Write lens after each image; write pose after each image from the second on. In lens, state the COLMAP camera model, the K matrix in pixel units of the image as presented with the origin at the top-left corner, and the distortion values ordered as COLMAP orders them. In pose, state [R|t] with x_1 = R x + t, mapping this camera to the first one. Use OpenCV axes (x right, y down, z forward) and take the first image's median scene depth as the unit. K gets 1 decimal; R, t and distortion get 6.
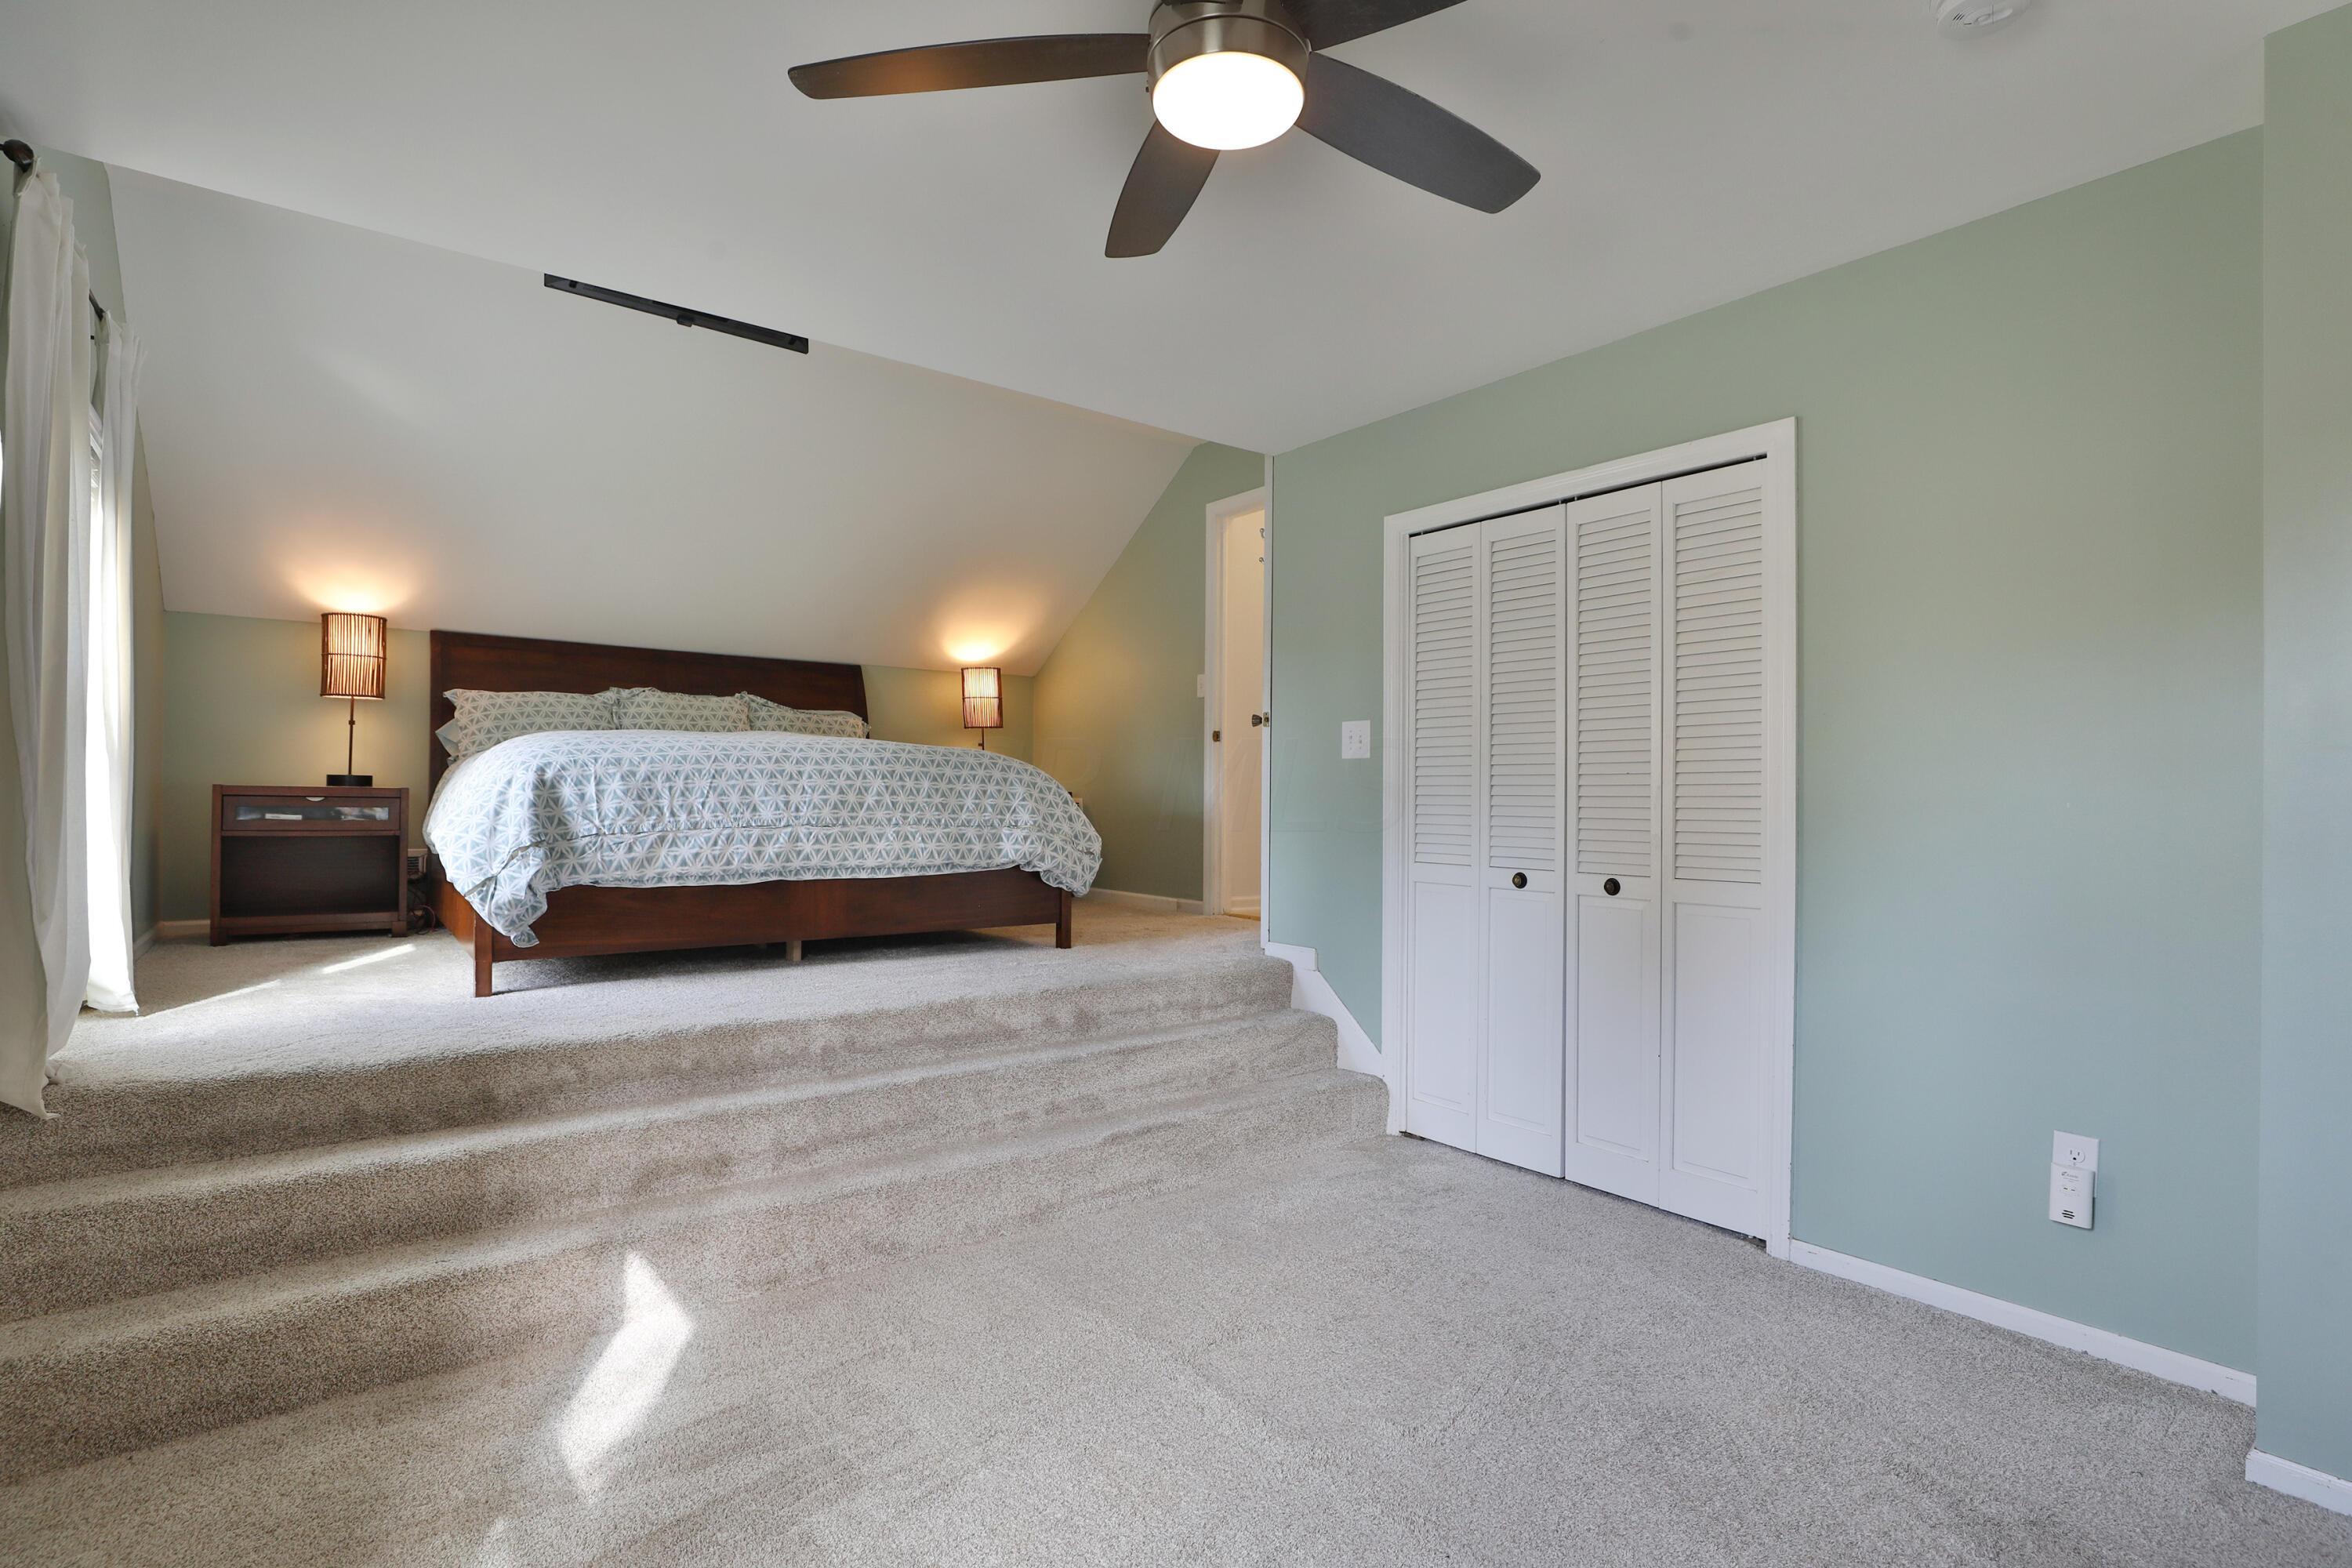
lens RADIAL K [[1172.1, 0, 1176.0], [0, 1172.1, 784.0], [0, 0, 1]] dist [-0.050303, 0.016813]
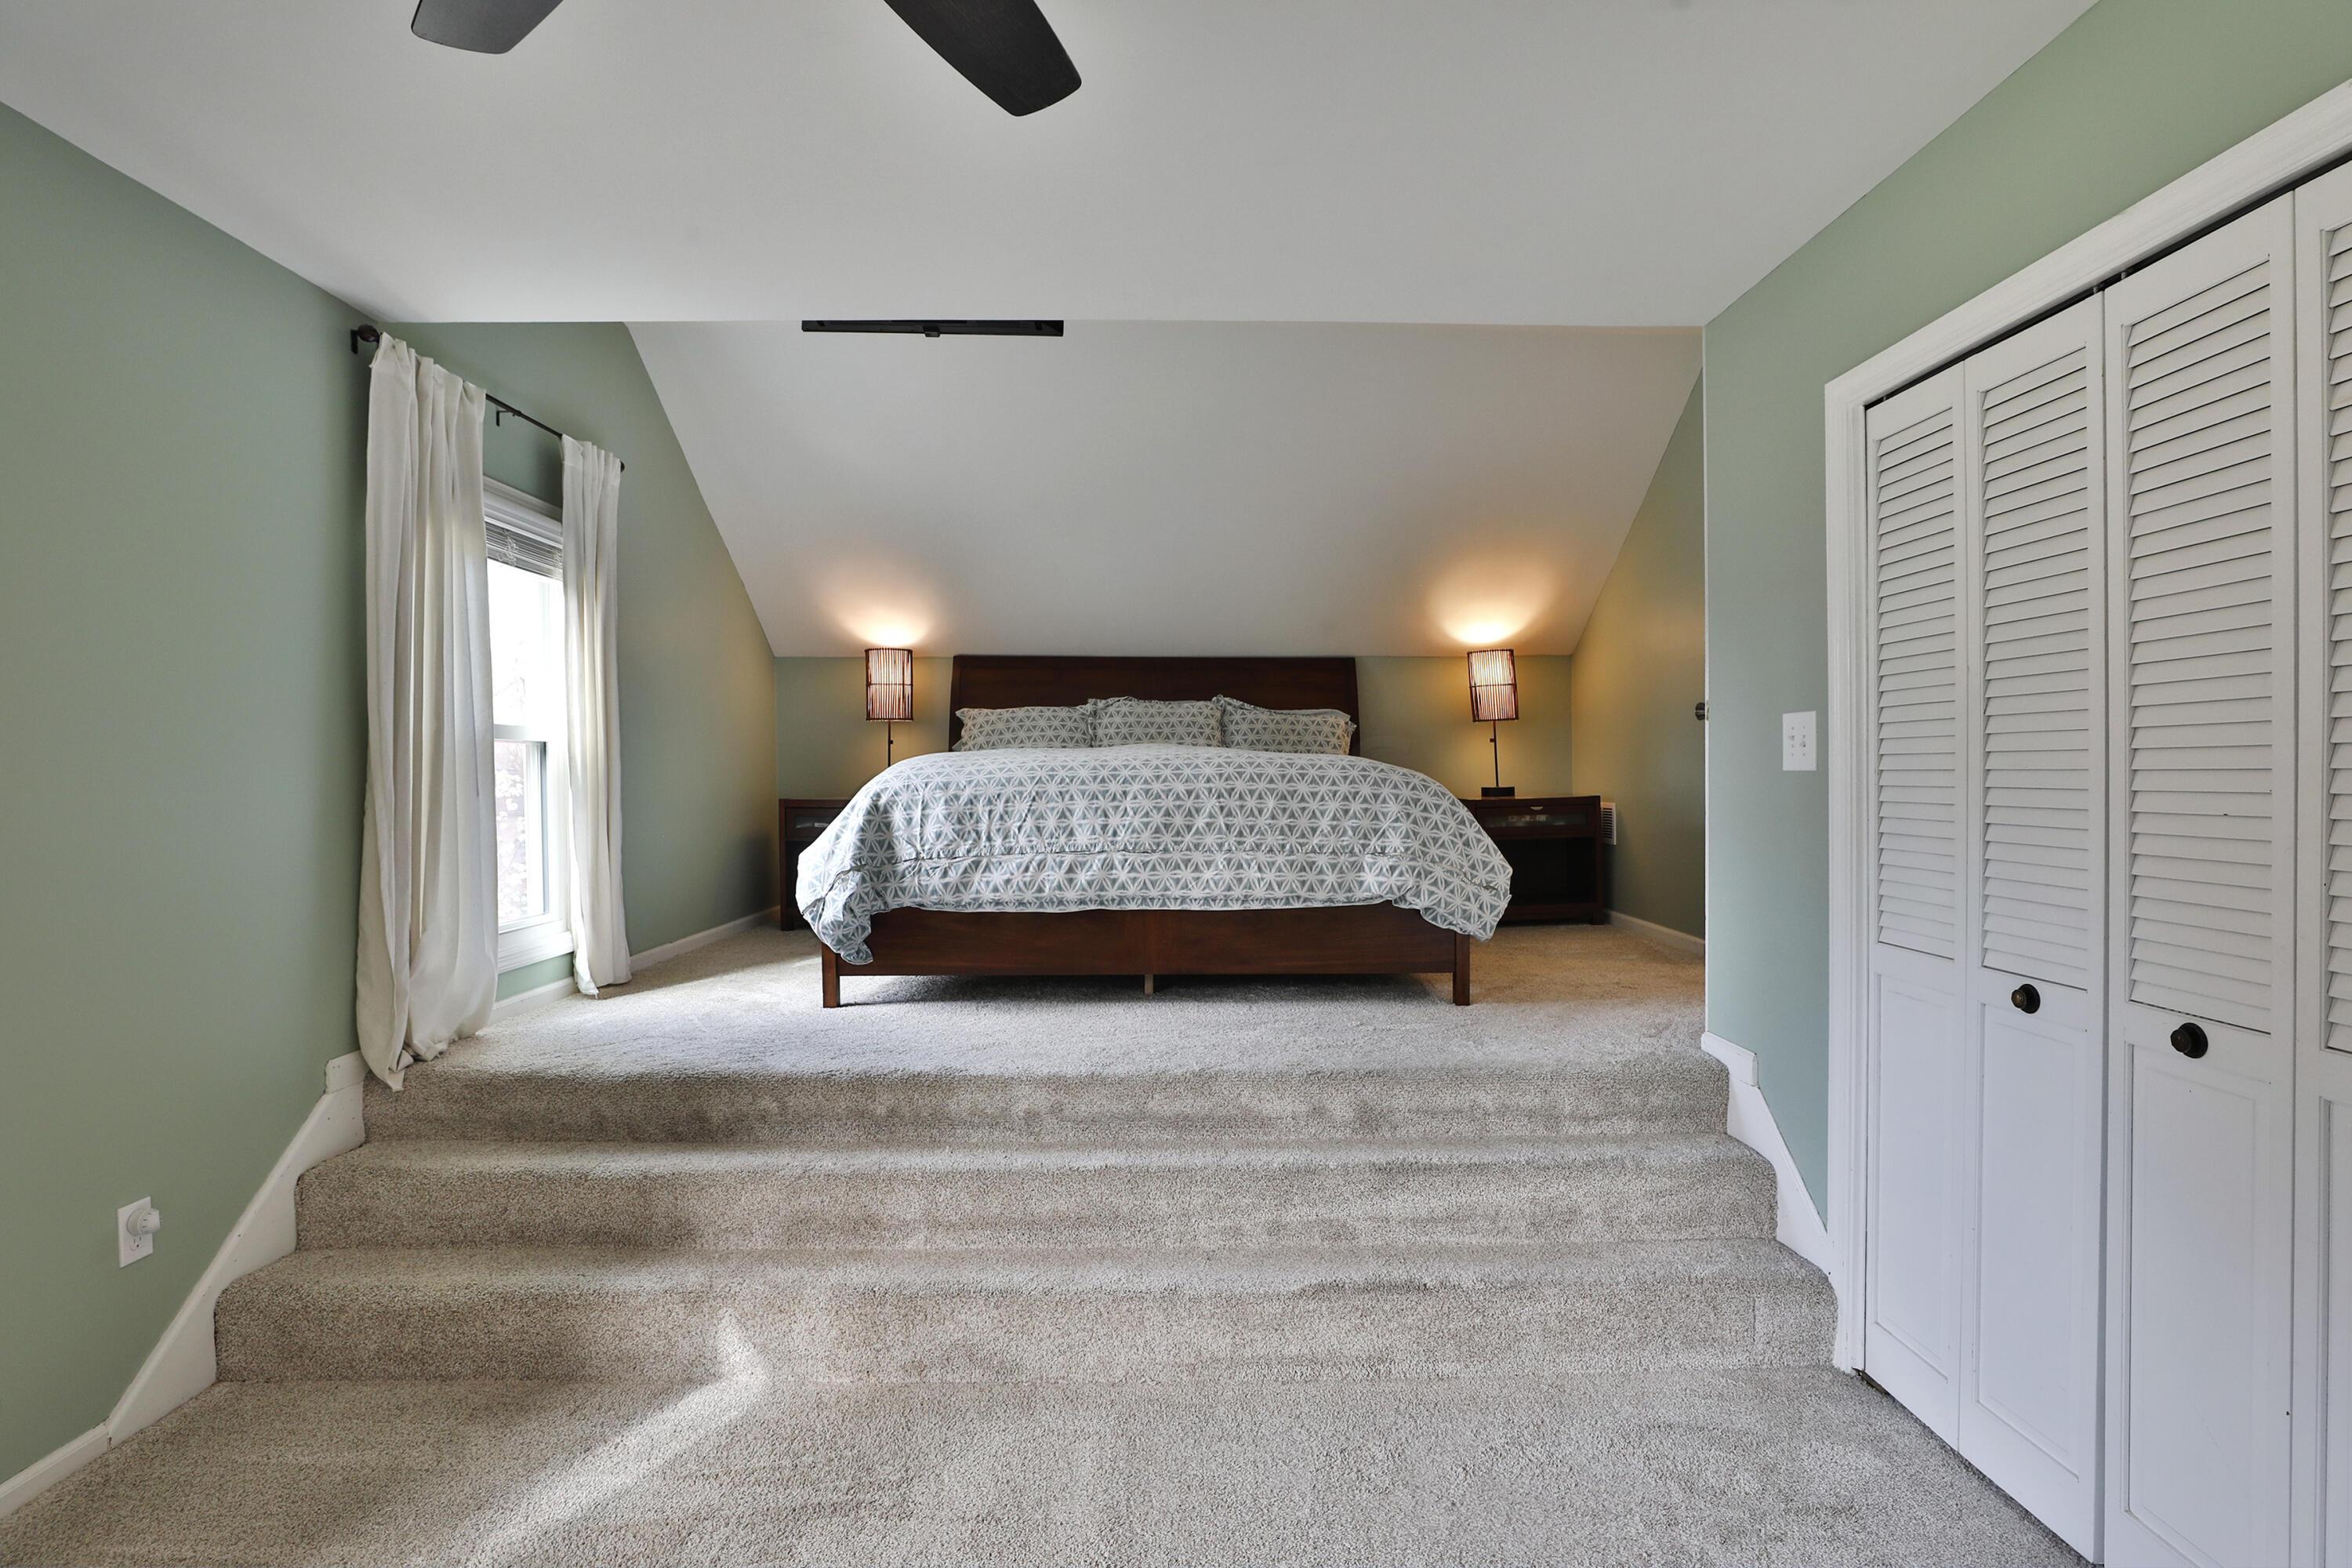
lens RADIAL K [[1172.1, 0, 1176.0], [0, 1172.1, 784.0], [0, 0, 1]] dist [-0.050303, 0.016813]
pose [[0.792363, -0.003738, -0.610039, 0.279284], [0.017377, 0.999714, 0.016445, -0.031936], [0.609803, -0.023631, 0.792201, 0.298653]]
